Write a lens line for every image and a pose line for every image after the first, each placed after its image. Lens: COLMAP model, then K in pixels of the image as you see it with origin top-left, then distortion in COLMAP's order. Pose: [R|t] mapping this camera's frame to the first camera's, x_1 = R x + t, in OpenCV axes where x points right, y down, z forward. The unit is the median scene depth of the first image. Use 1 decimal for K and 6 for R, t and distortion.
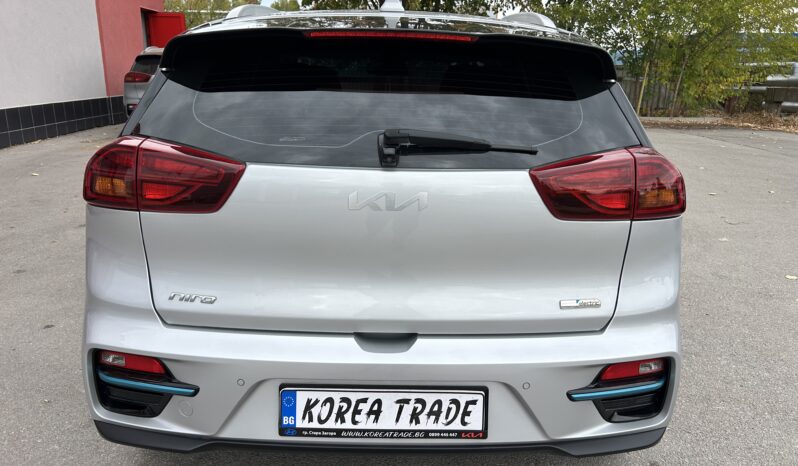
lens RADIAL K [[601.9, 0, 404.1], [0, 601.9, 237.5], [0, 0, 1]] dist [0.046774, -0.057468]
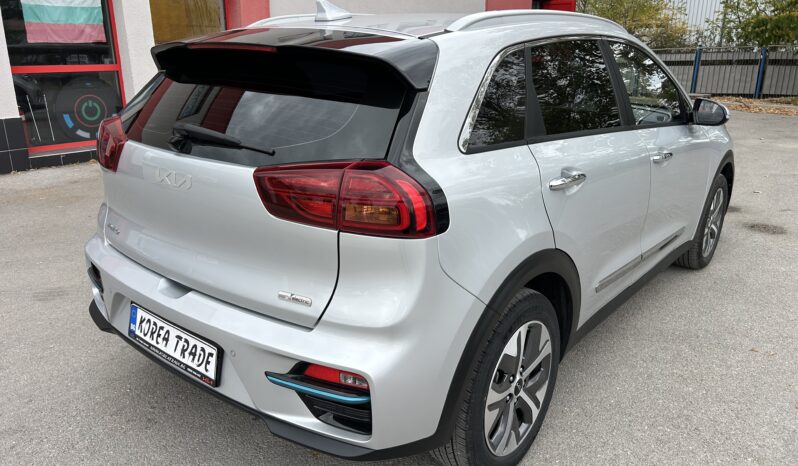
lens RADIAL K [[601.9, 0, 395.0], [0, 601.9, 238.5], [0, 0, 1]] dist [0.046774, -0.057468]
pose [[0.767921, 0.185928, -0.612967, 0.474533], [-0.168868, 0.981856, 0.086265, -0.052309], [0.617885, 0.037266, 0.785385, 0.117871]]
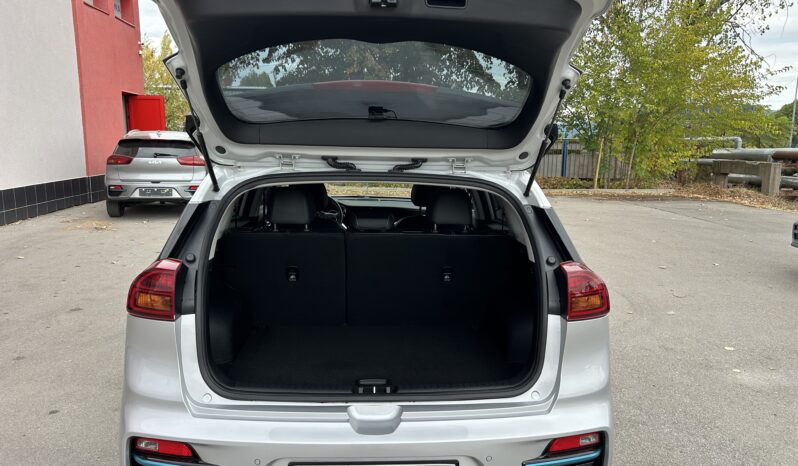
lens RADIAL K [[601.9, 0, 399.4], [0, 601.9, 235.1], [0, 0, 1]] dist [0.046774, -0.057468]
pose [[0.999028, -0.012327, 0.042314, -0.012382], [0.016961, 0.993681, -0.110954, -0.032468], [-0.040679, 0.111564, 0.992924, -0.119691]]
